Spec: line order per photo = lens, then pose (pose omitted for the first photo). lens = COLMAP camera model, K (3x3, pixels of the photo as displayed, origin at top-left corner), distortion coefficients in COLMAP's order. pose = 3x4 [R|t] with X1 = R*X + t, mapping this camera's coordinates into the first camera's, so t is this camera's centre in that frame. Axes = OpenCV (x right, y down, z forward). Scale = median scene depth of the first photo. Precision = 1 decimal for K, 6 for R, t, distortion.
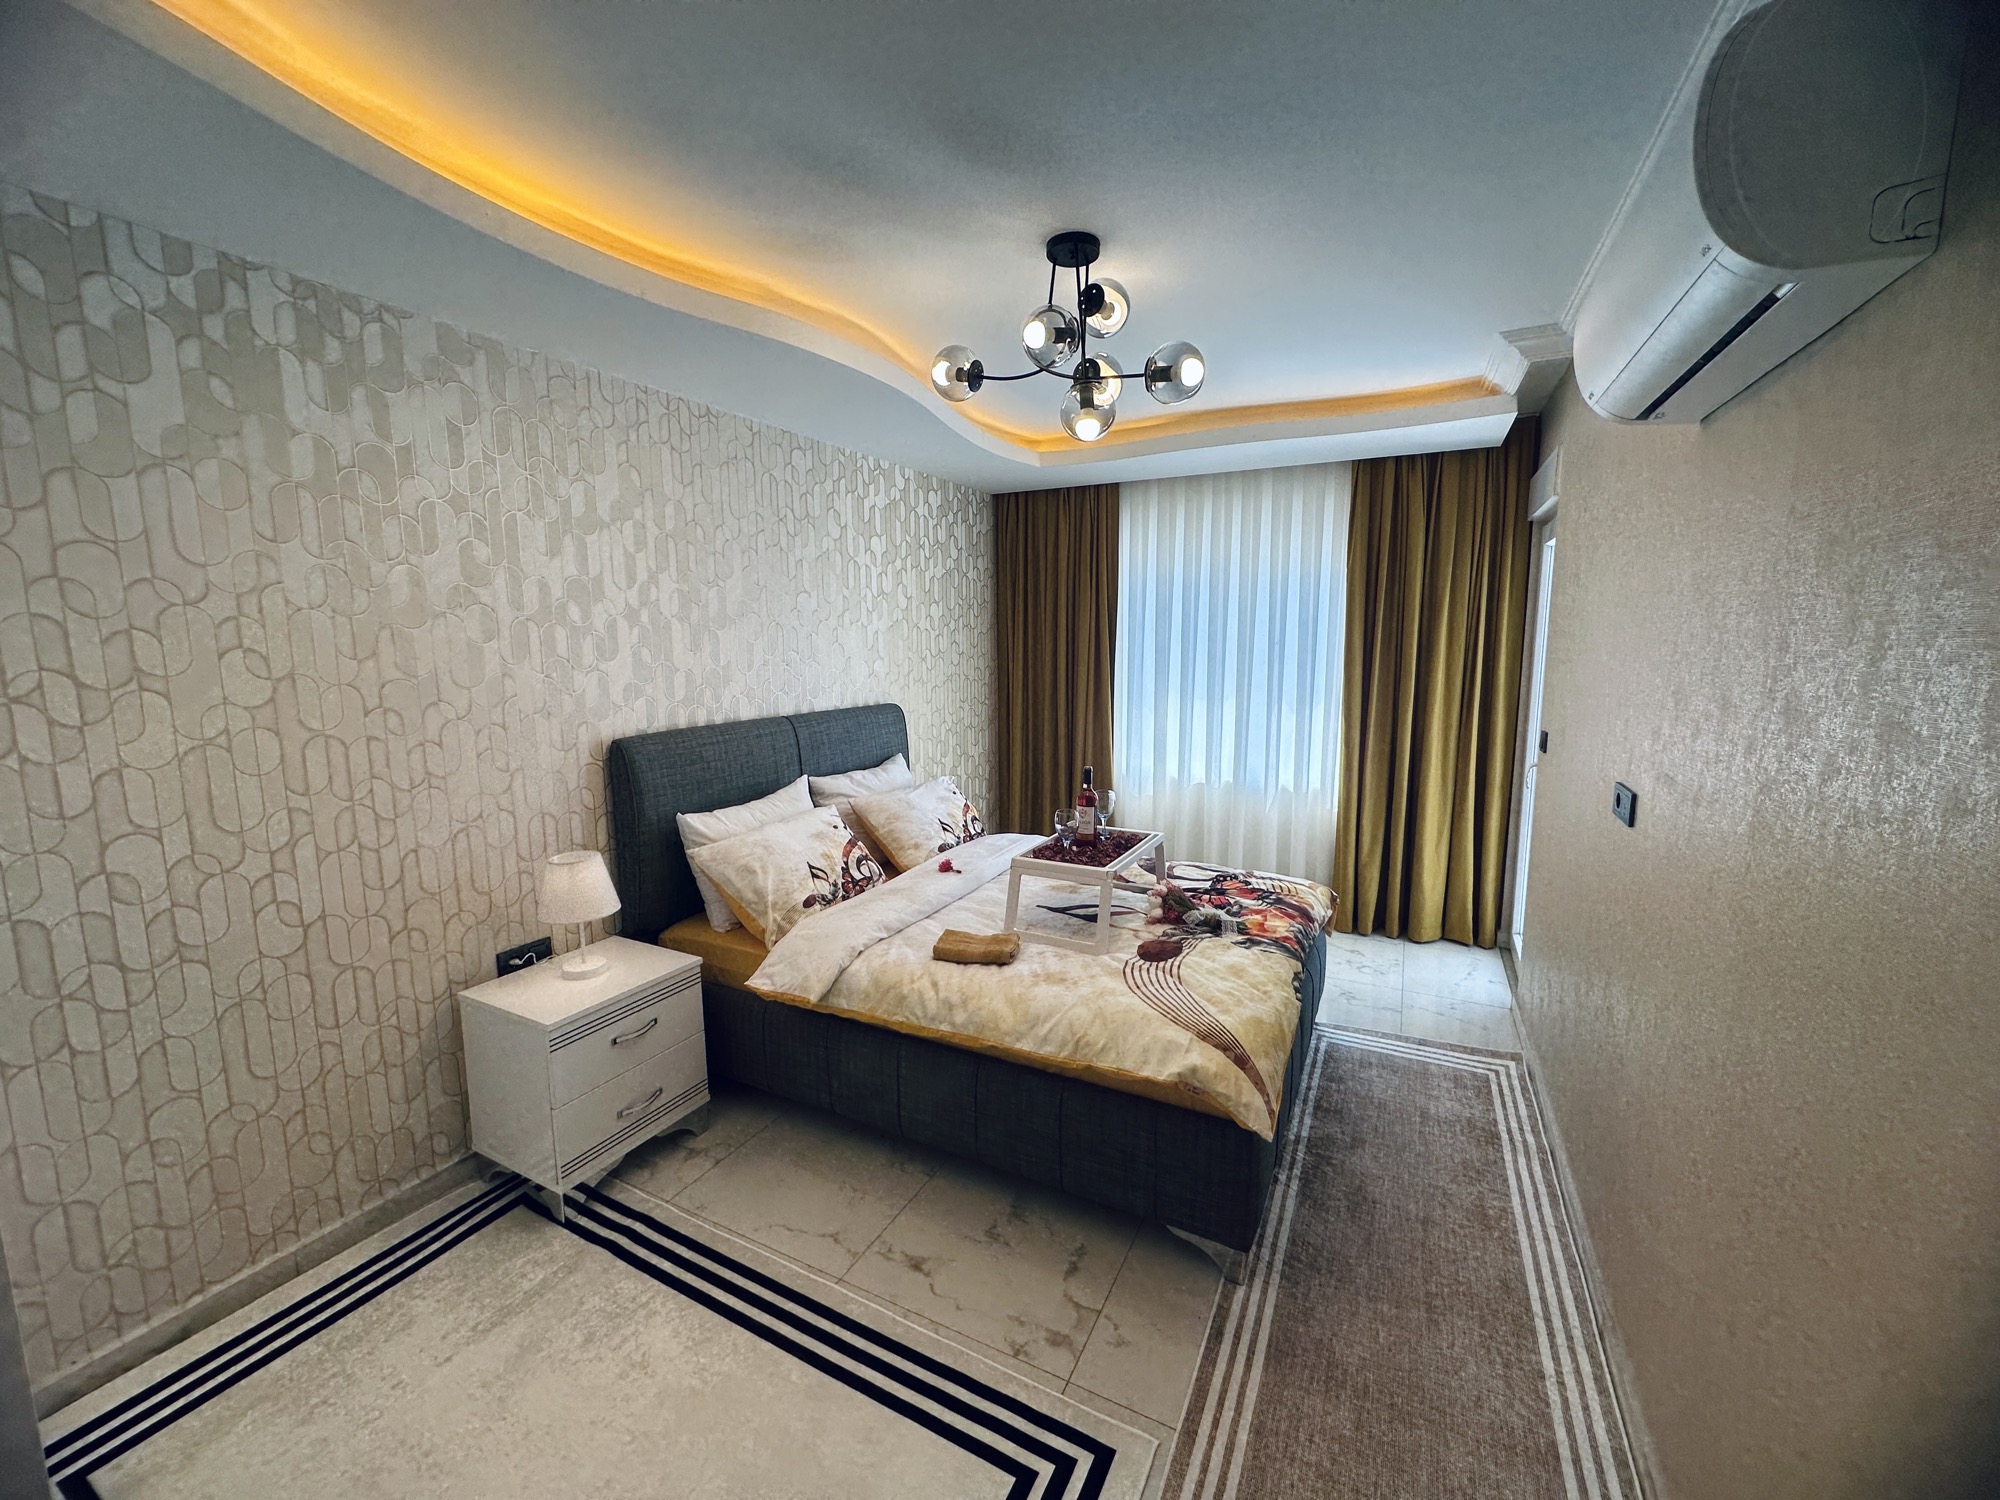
lens RADIAL K [[798.5, 0, 1000.5], [0, 798.5, 747.5], [0, 0, 1]] dist [-0.004370, 0.000834]
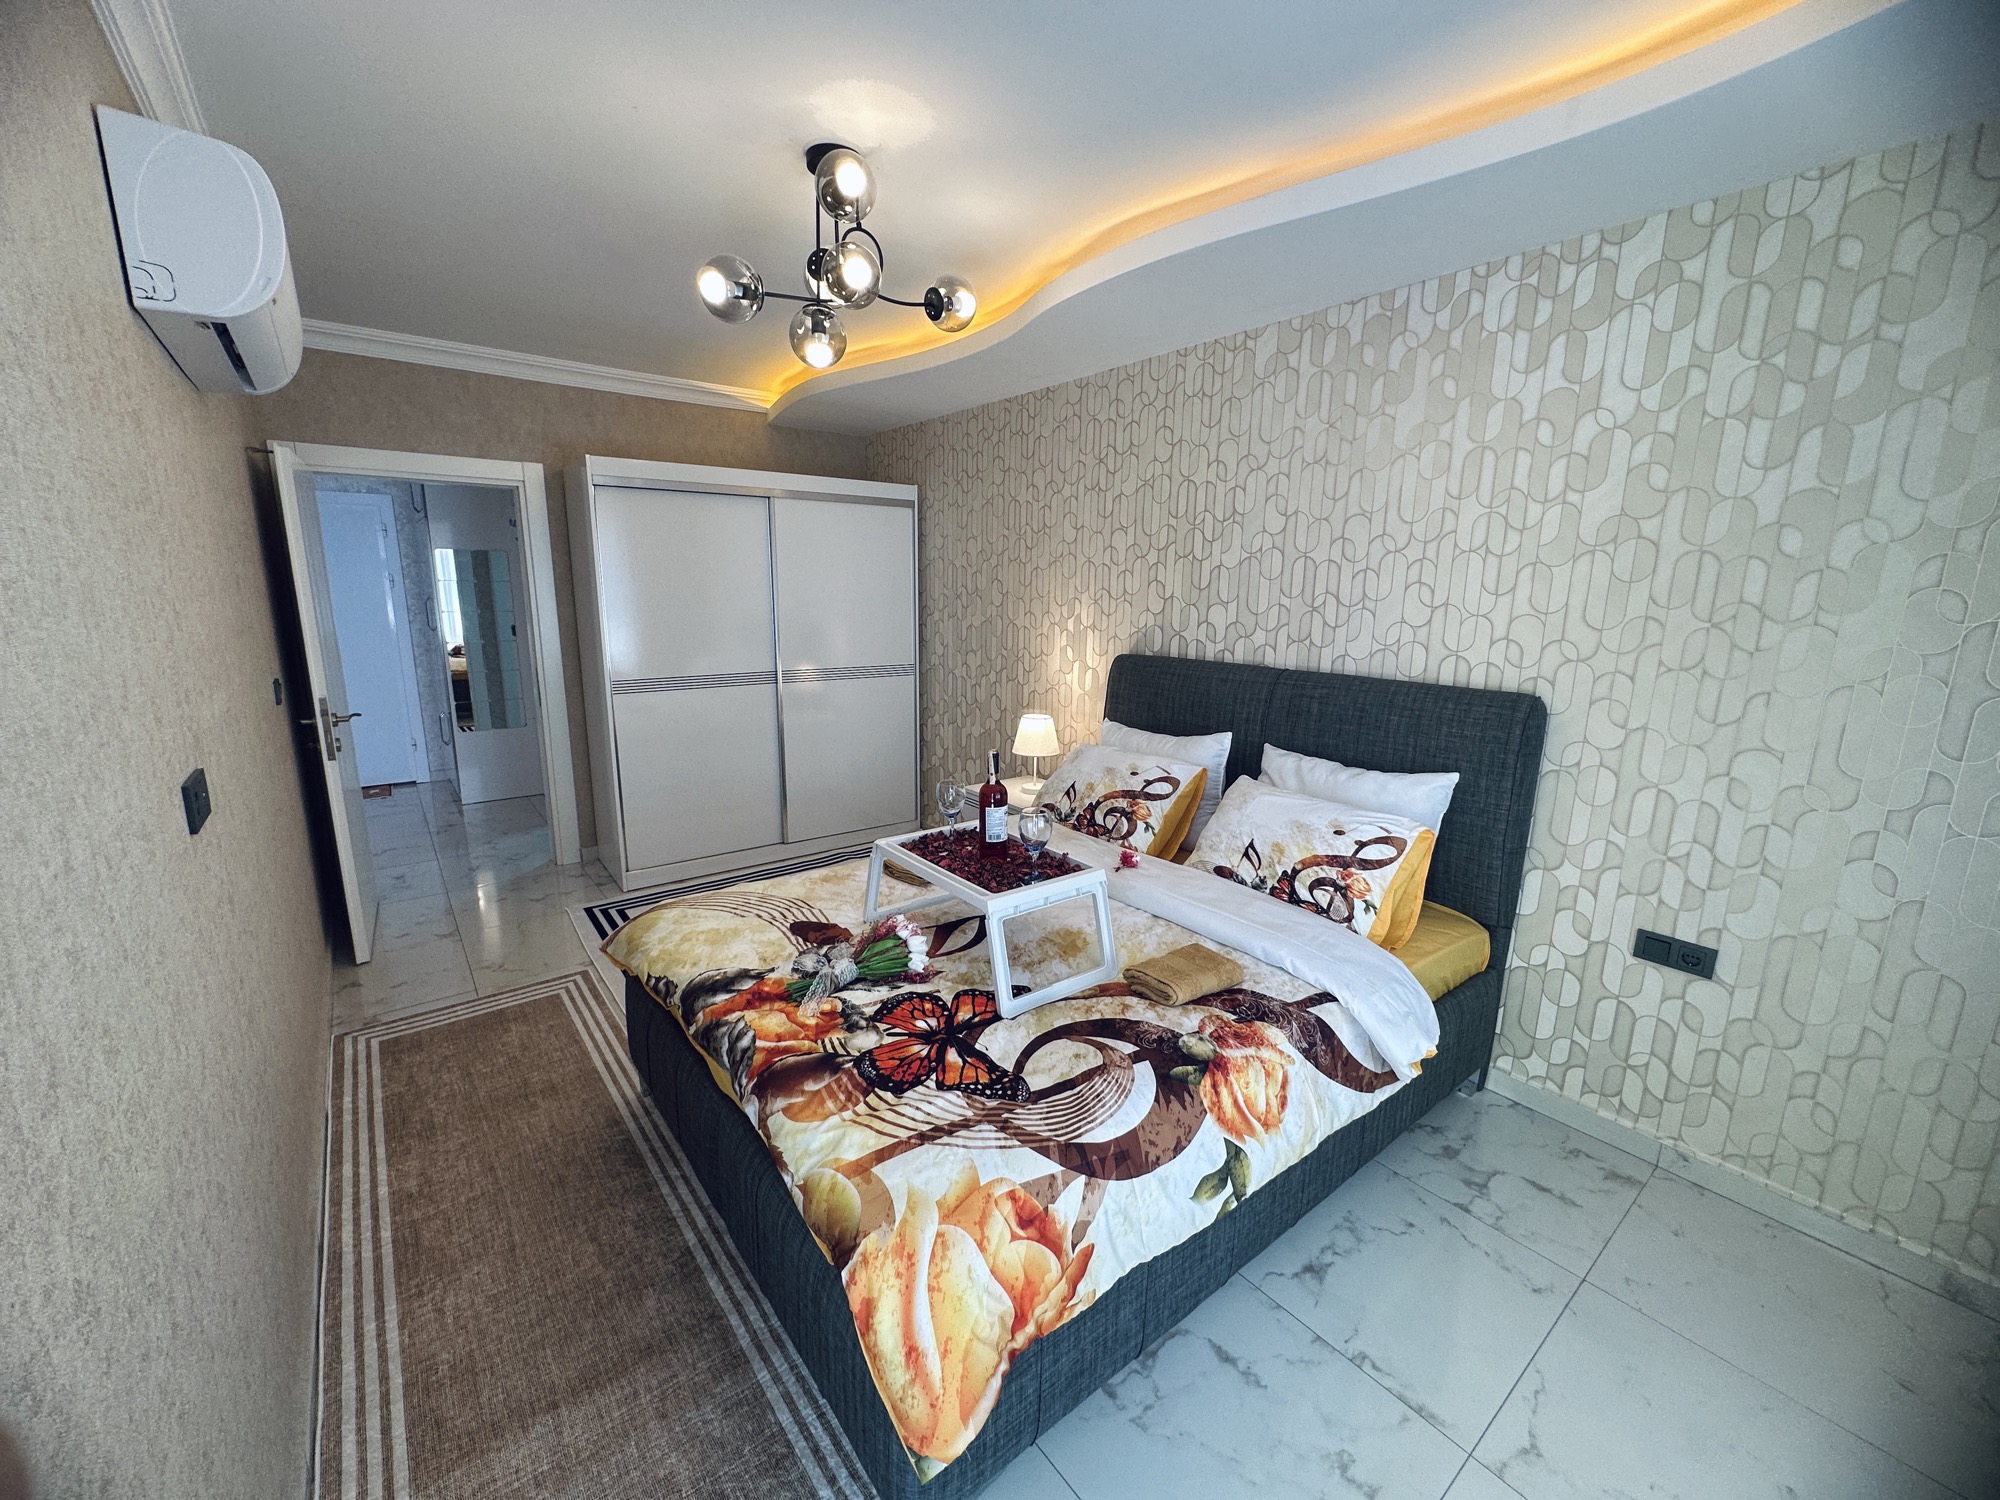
lens RADIAL K [[798.5, 0, 1000.5], [0, 798.5, 747.5], [0, 0, 1]] dist [-0.004370, 0.000834]
pose [[-0.413613, 0.181424, -0.892194, 0.742548], [-0.134401, 0.957042, 0.256918, -0.162352], [0.900478, 0.226176, -0.371461, 1.261542]]
